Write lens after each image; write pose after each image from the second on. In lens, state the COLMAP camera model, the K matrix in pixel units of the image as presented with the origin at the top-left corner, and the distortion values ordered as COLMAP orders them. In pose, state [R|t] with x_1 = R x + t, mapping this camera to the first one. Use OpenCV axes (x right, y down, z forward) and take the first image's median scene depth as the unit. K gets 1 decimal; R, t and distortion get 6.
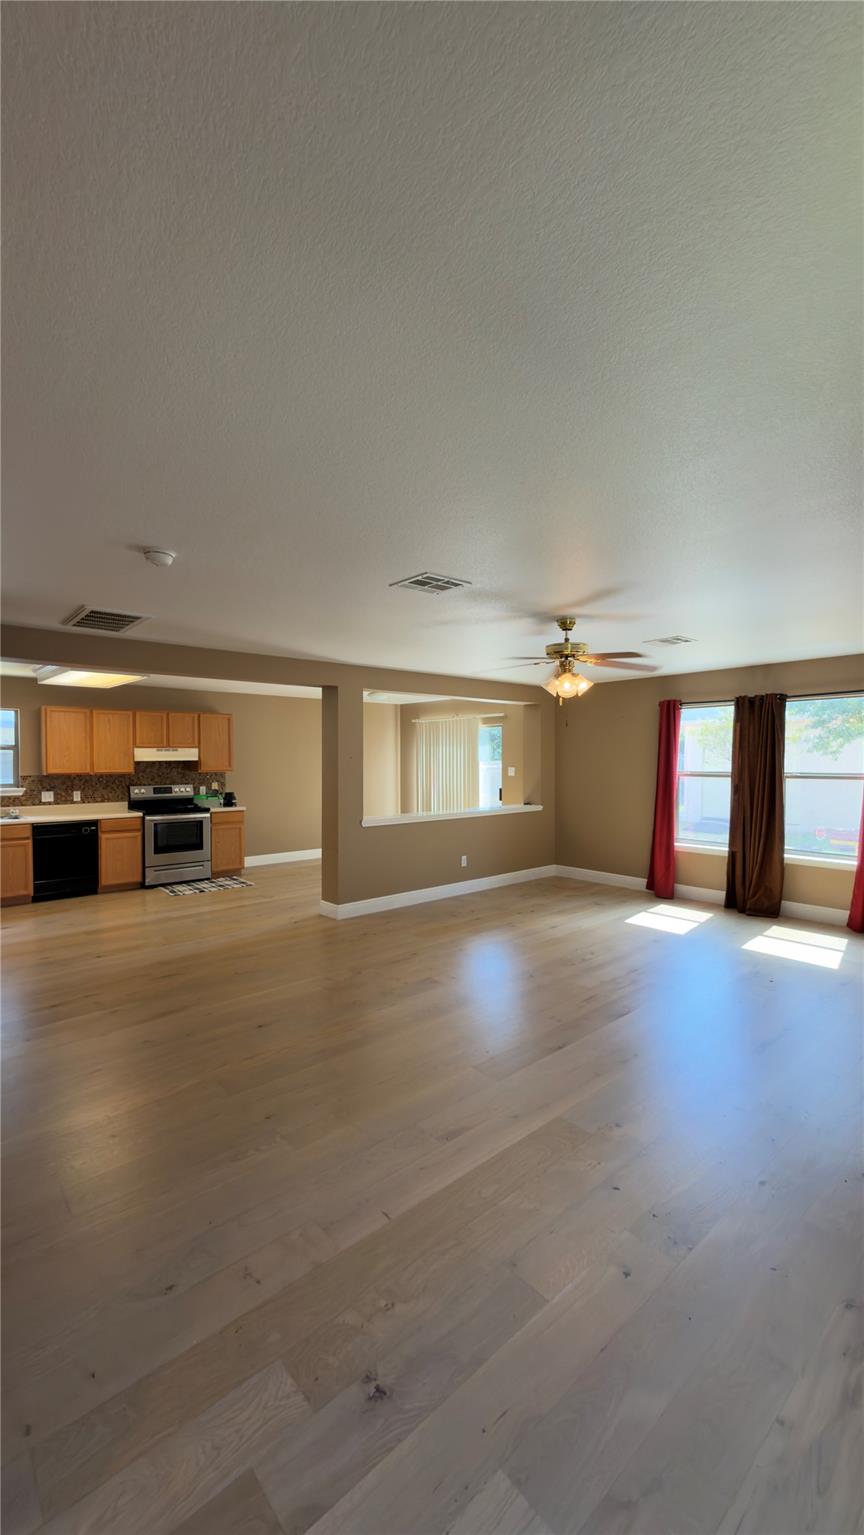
lens RADIAL K [[609.0, 0, 433.8], [0, 609.0, 773.9], [0, 0, 1]] dist [-0.007740, -0.000132]
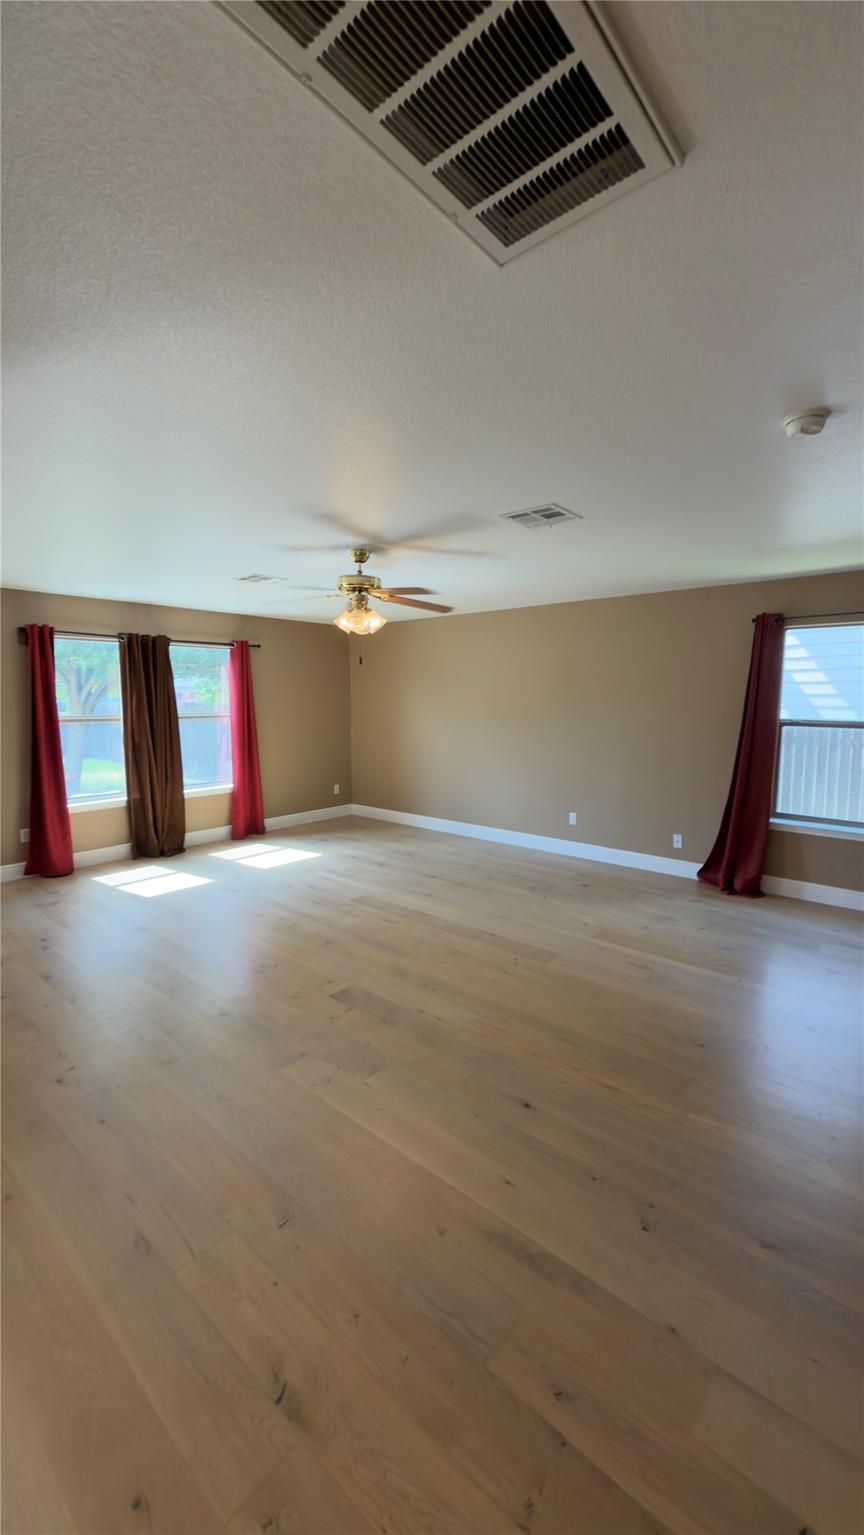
lens RADIAL K [[613.5, 0, 432.0], [0, 613.5, 767.5], [0, 0, 1]] dist [-0.024688, -0.000115]
pose [[-0.135447, -0.106649, 0.985028, -0.446966], [0.033426, 0.993132, 0.112122, -0.011073], [-0.990221, 0.048112, -0.130952, 0.595052]]
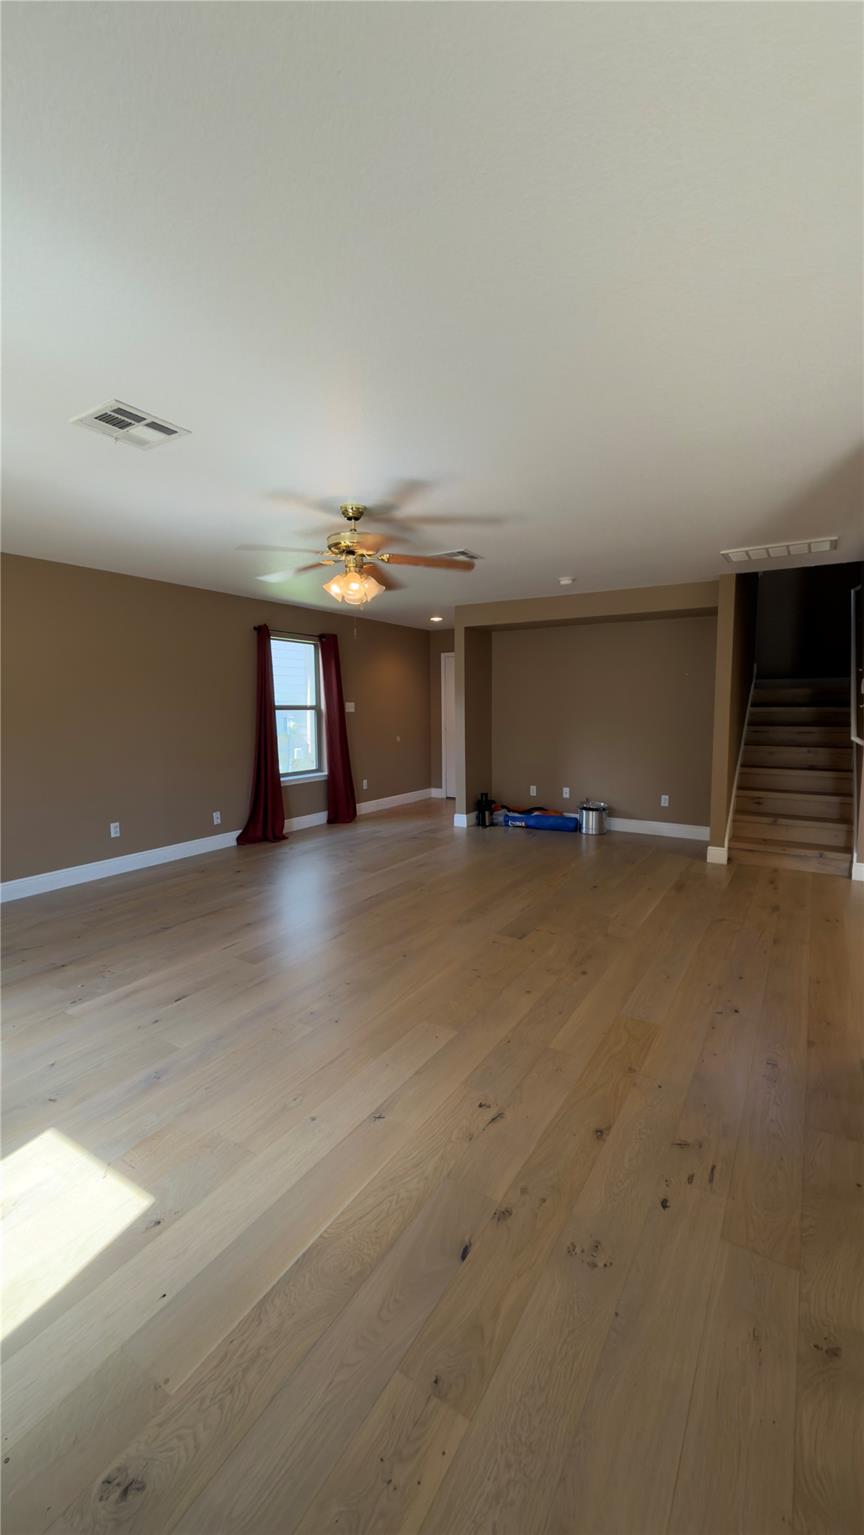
lens RADIAL K [[609.0, 0, 433.8], [0, 609.0, 773.9], [0, 0, 1]] dist [-0.007740, -0.000132]
pose [[-0.954935, 0.040394, -0.294052, 0.216088], [-0.003882, 0.988911, 0.148457, -0.009635], [0.296789, 0.142908, -0.944190, 1.070182]]
